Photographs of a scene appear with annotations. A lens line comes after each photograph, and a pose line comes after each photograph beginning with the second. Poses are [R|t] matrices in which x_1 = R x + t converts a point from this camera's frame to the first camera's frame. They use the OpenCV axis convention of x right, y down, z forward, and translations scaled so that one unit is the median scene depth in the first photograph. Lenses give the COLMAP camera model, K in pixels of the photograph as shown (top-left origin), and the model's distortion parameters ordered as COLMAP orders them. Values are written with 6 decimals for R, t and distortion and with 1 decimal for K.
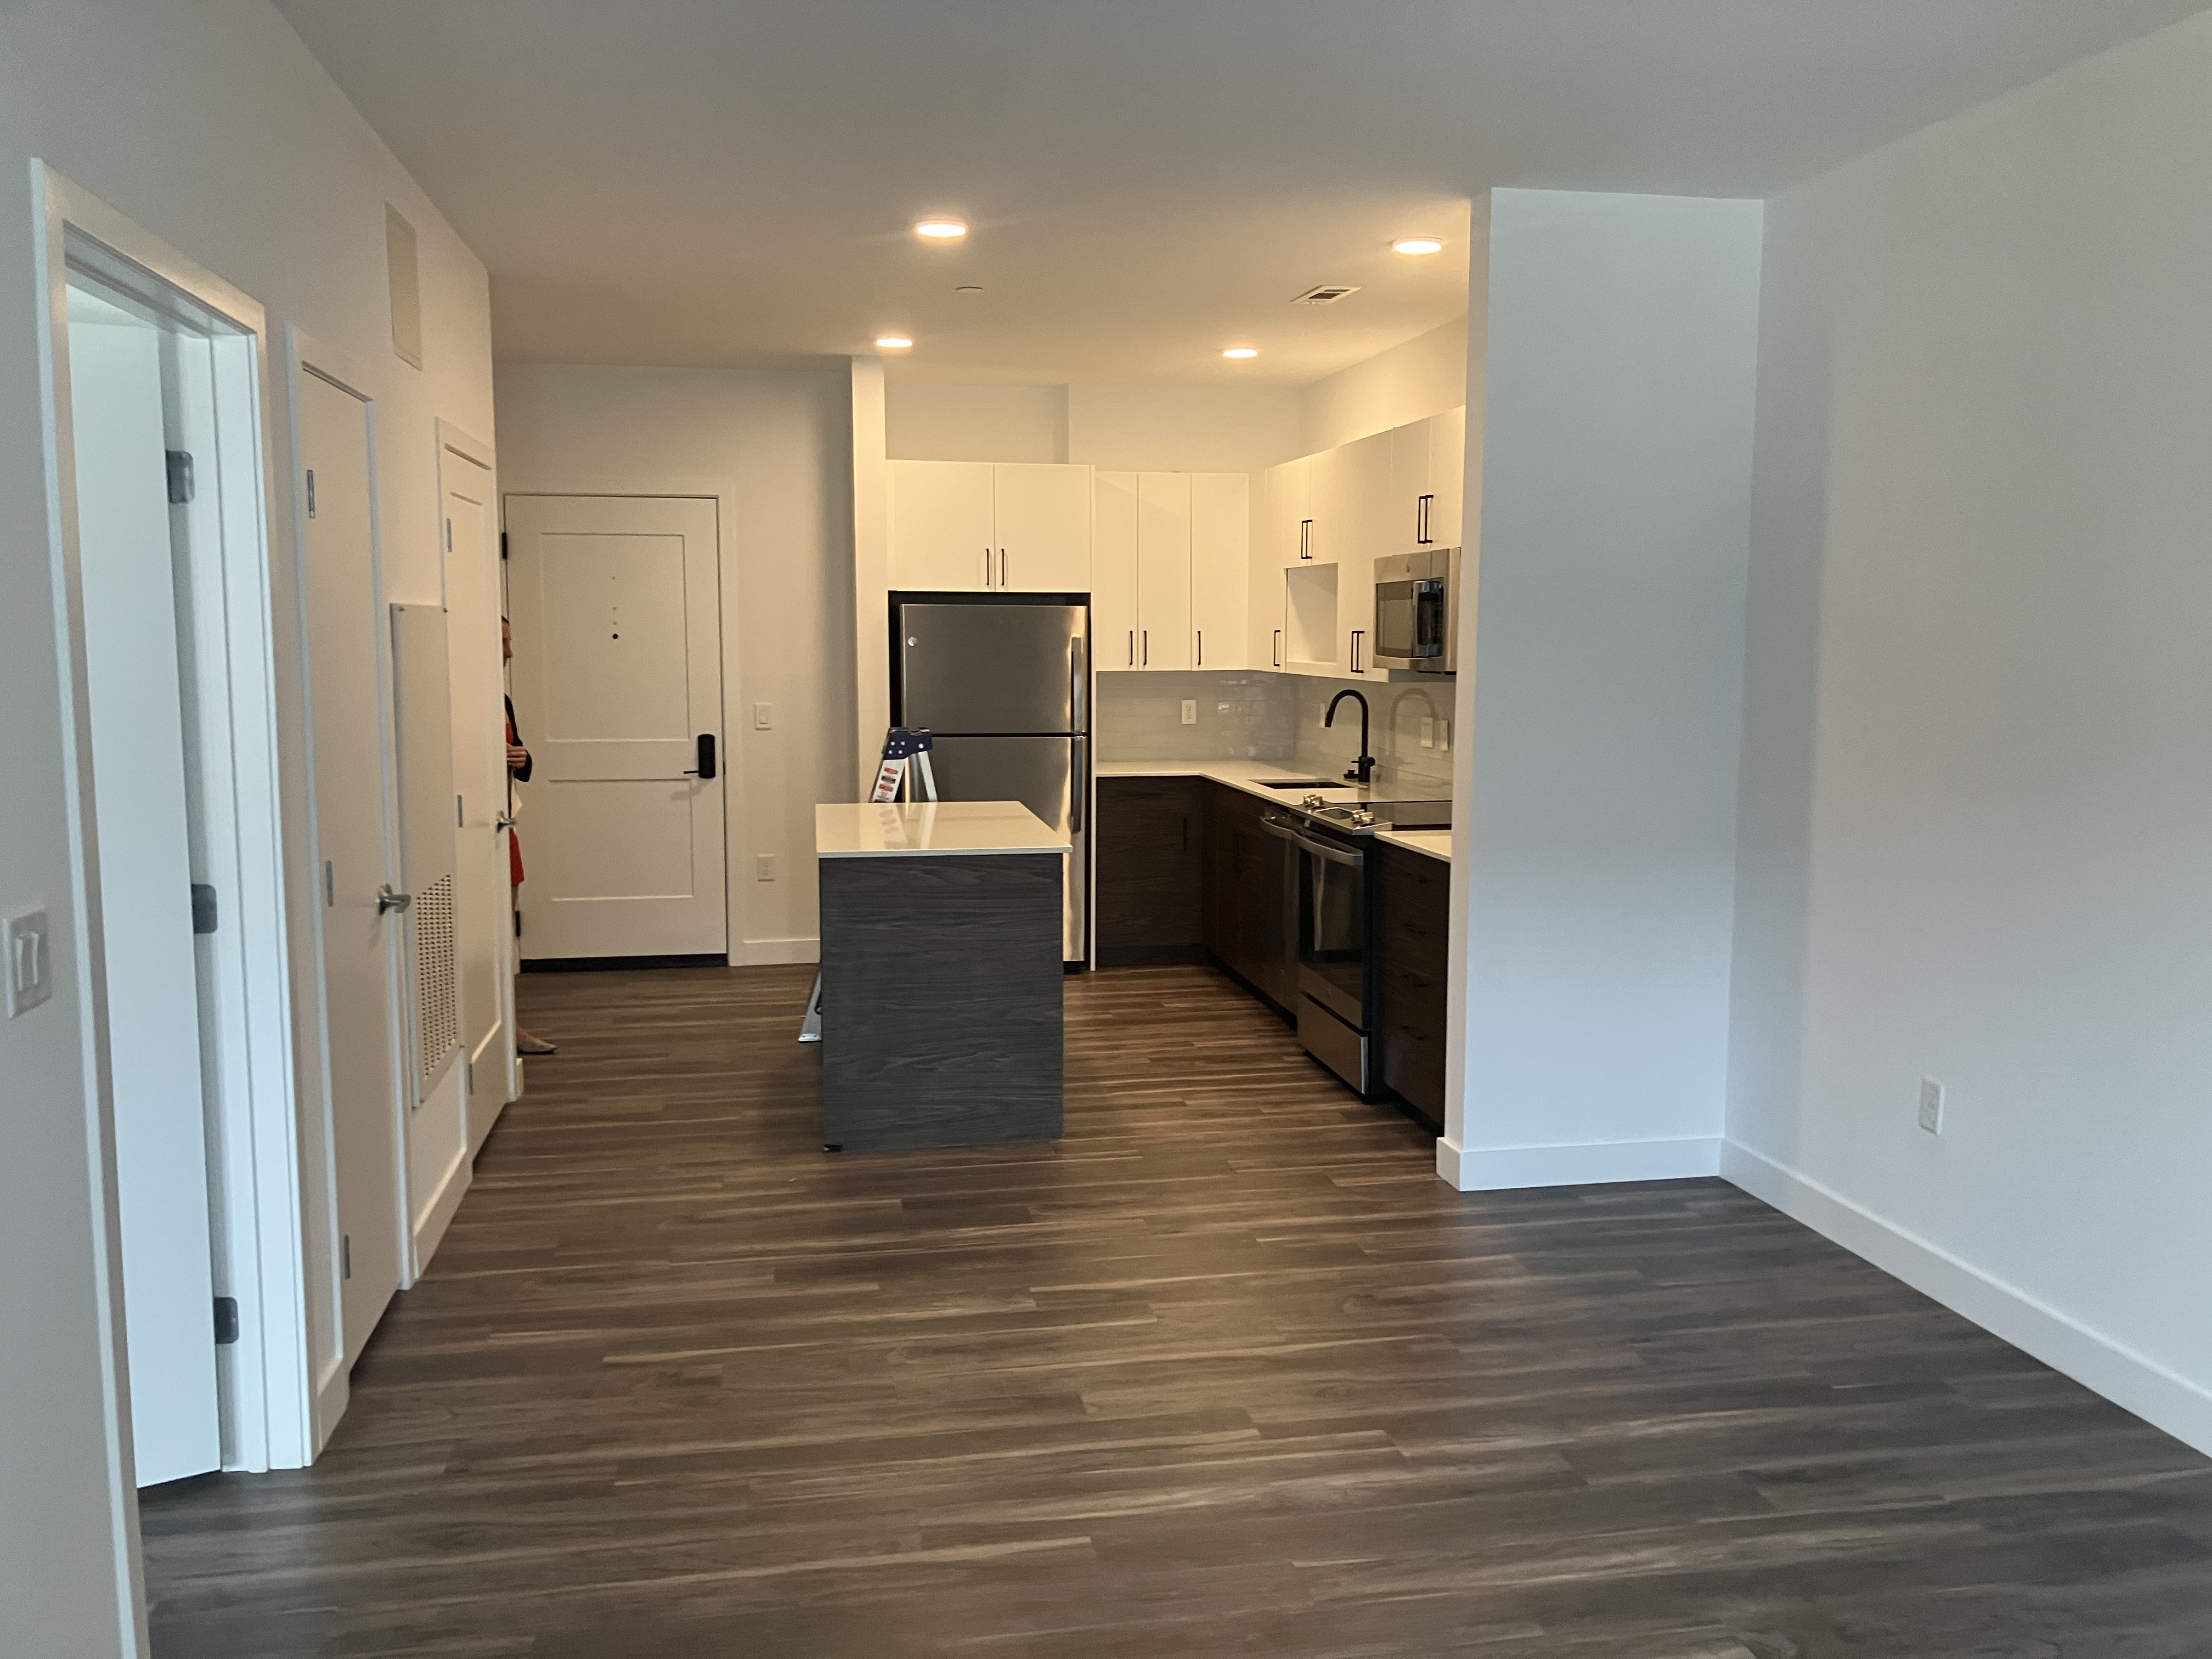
lens RADIAL K [[1788.4, 0, 1058.3], [0, 1788.4, 831.3], [0, 0, 1]] dist [-0.001757, -0.020663]
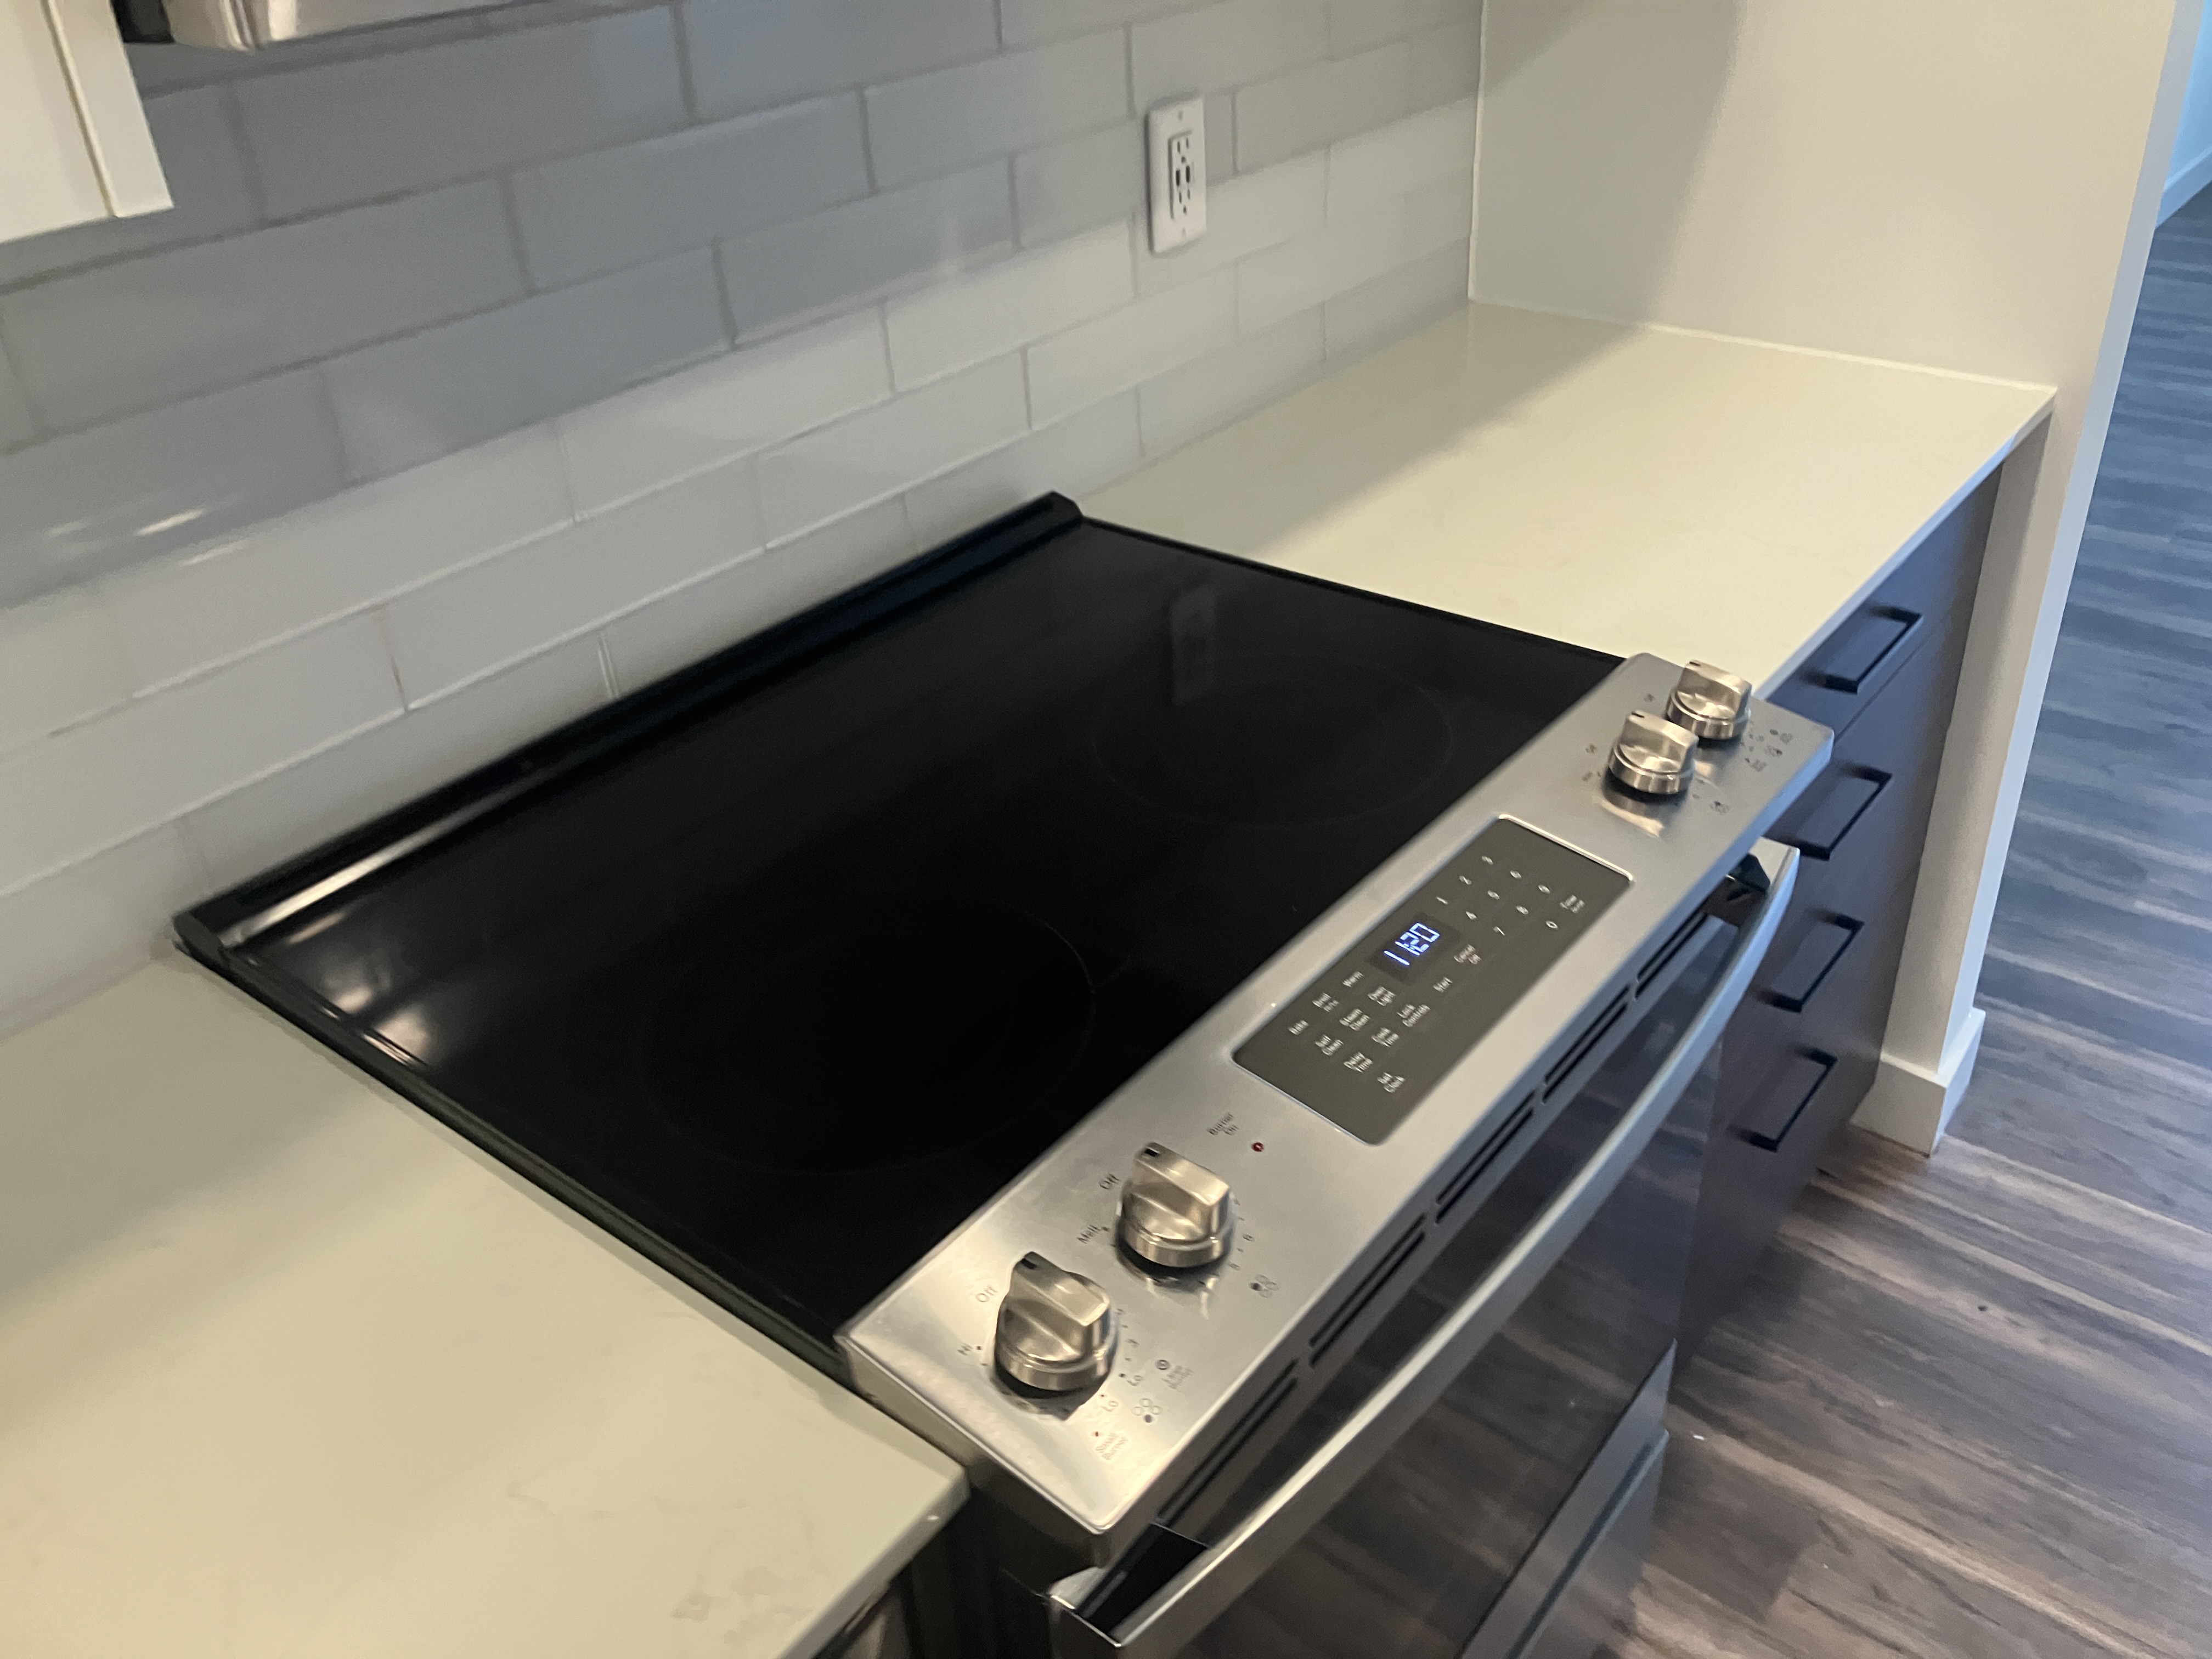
lens RADIAL K [[1807.0, 0, 1106.0], [0, 1807.0, 829.5], [0, 0, 1]] dist [-0.002834, -0.001056]
pose [[-0.680760, -0.348639, 0.644218, 0.064889], [0.133842, 0.805463, 0.577335, -0.087752], [-0.720175, 0.479250, -0.501664, 0.854446]]
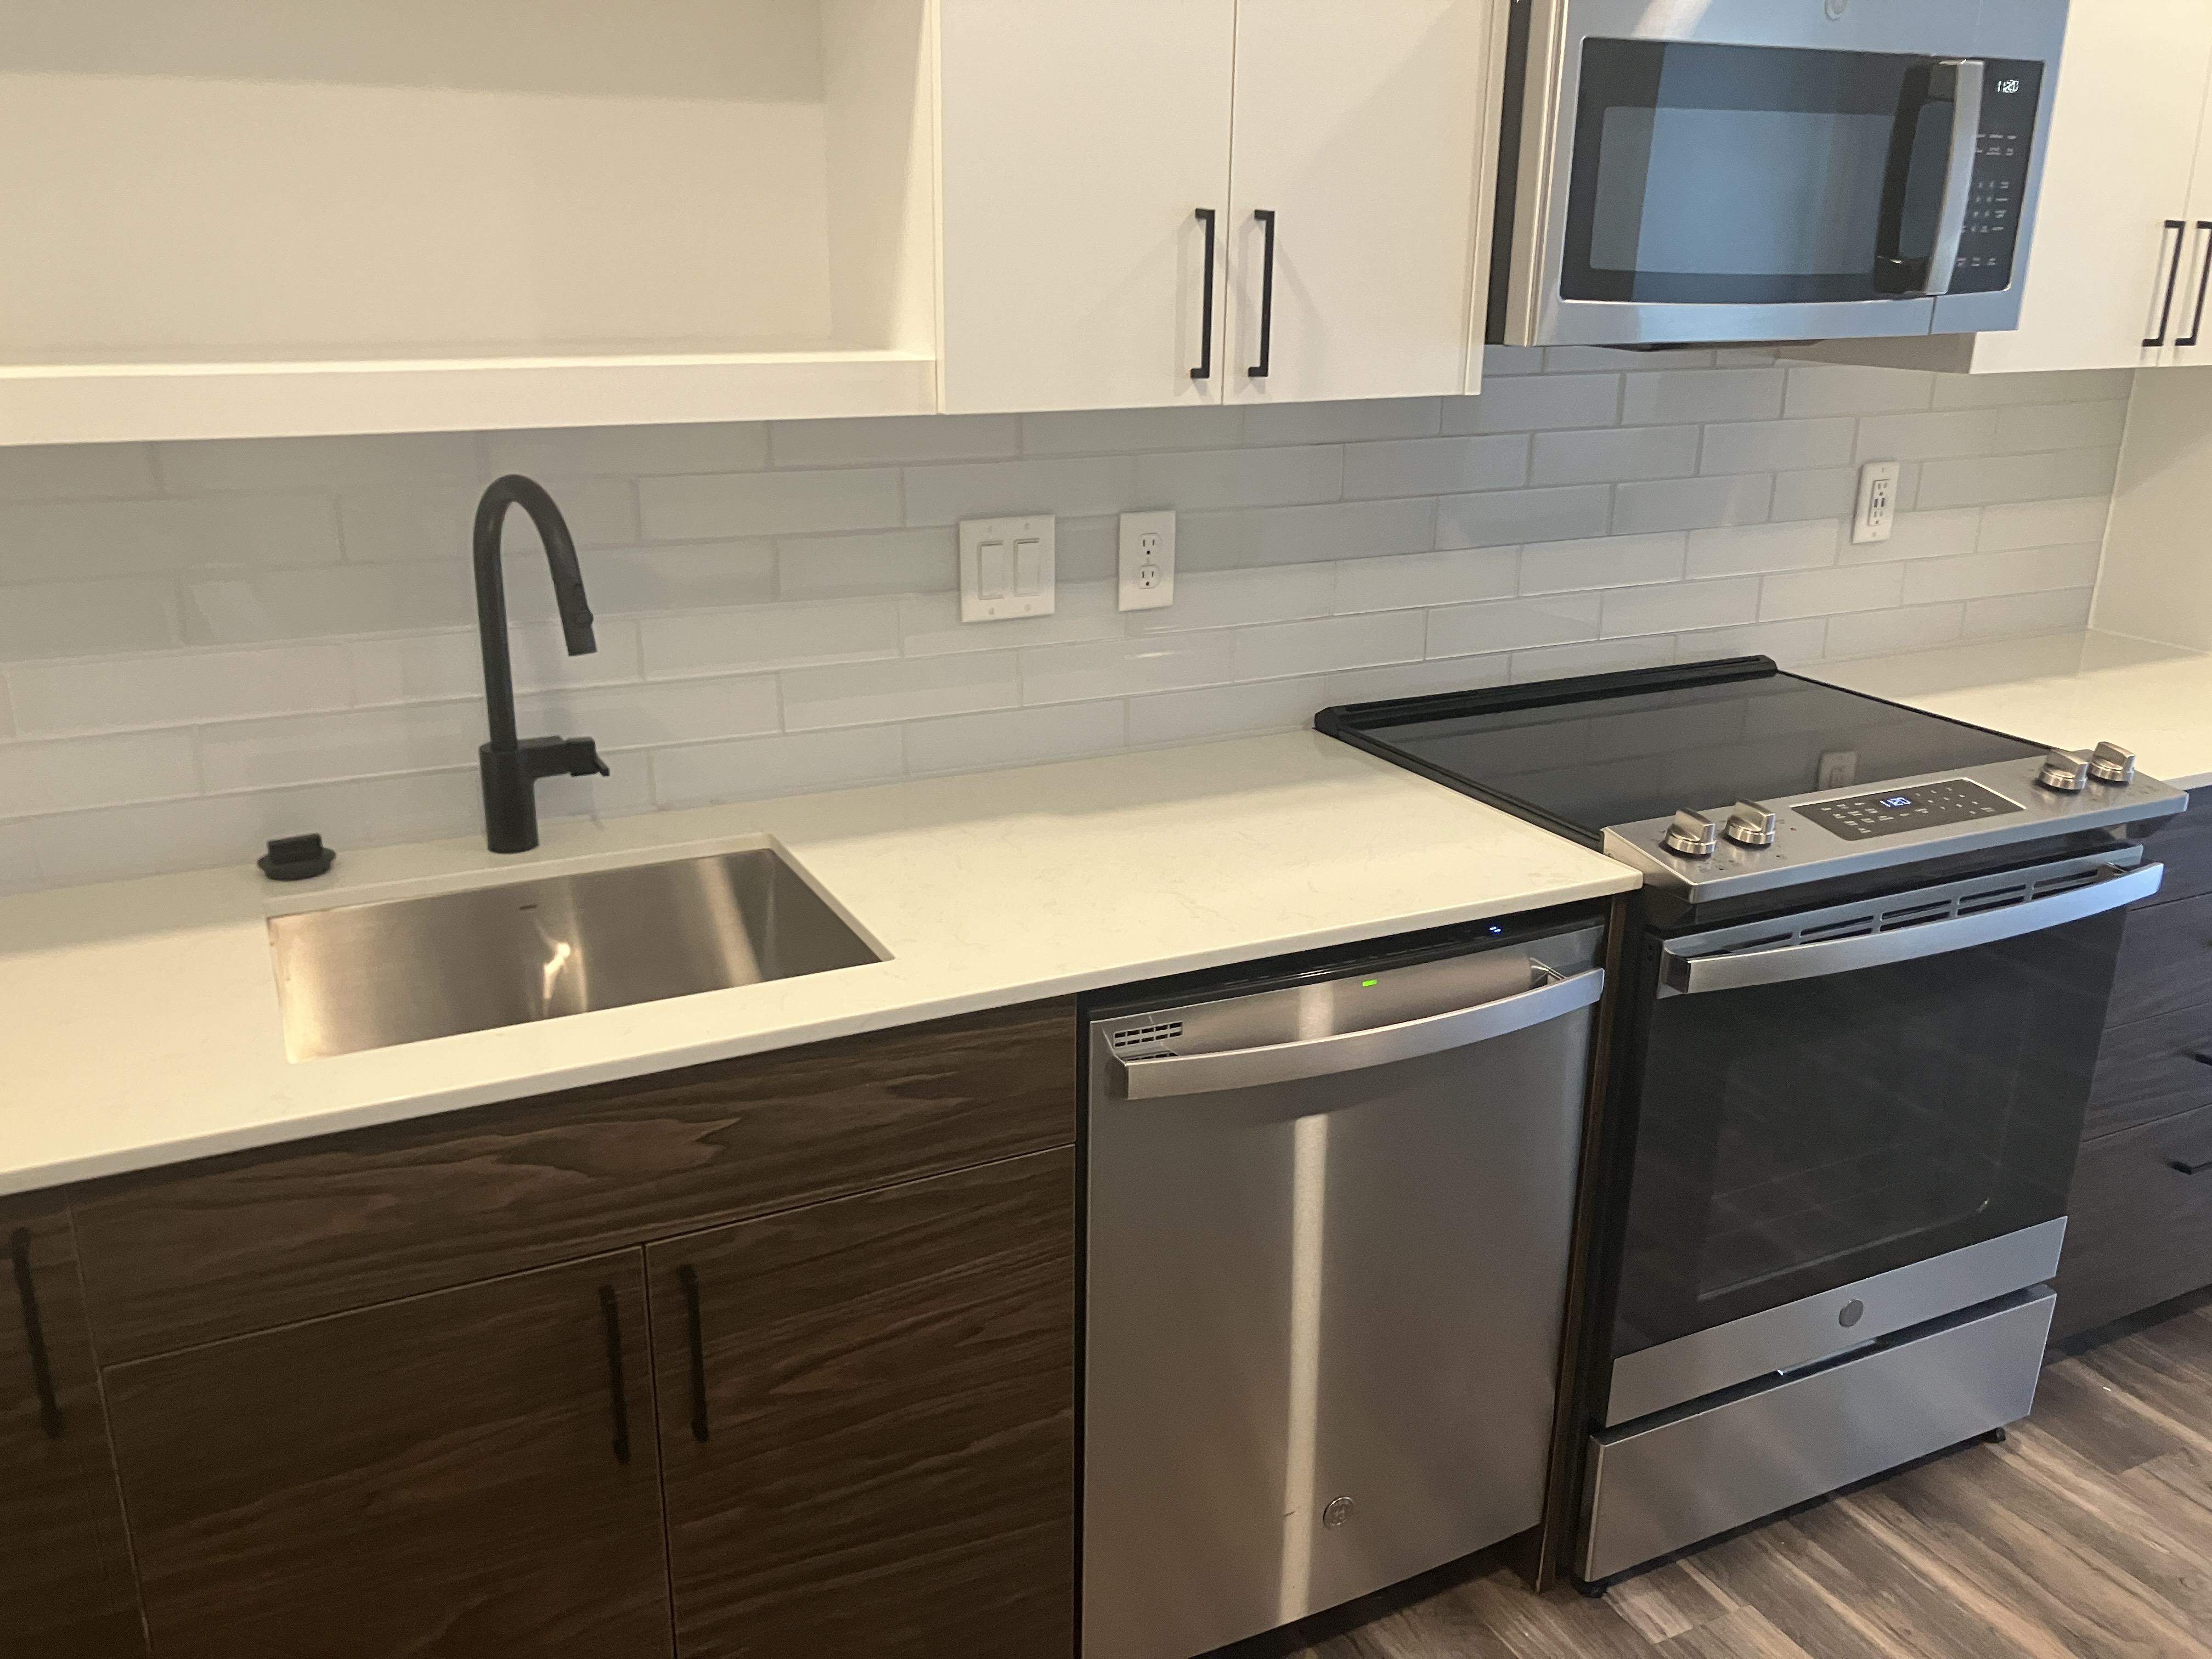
lens RADIAL K [[1788.4, 0, 1058.3], [0, 1788.4, 831.3], [0, 0, 1]] dist [-0.001757, -0.020663]
pose [[-0.287143, -0.294545, 0.911478, -0.070344], [0.104486, 0.936241, 0.335464, -0.101644], [-0.952172, 0.191563, -0.238059, 0.955403]]
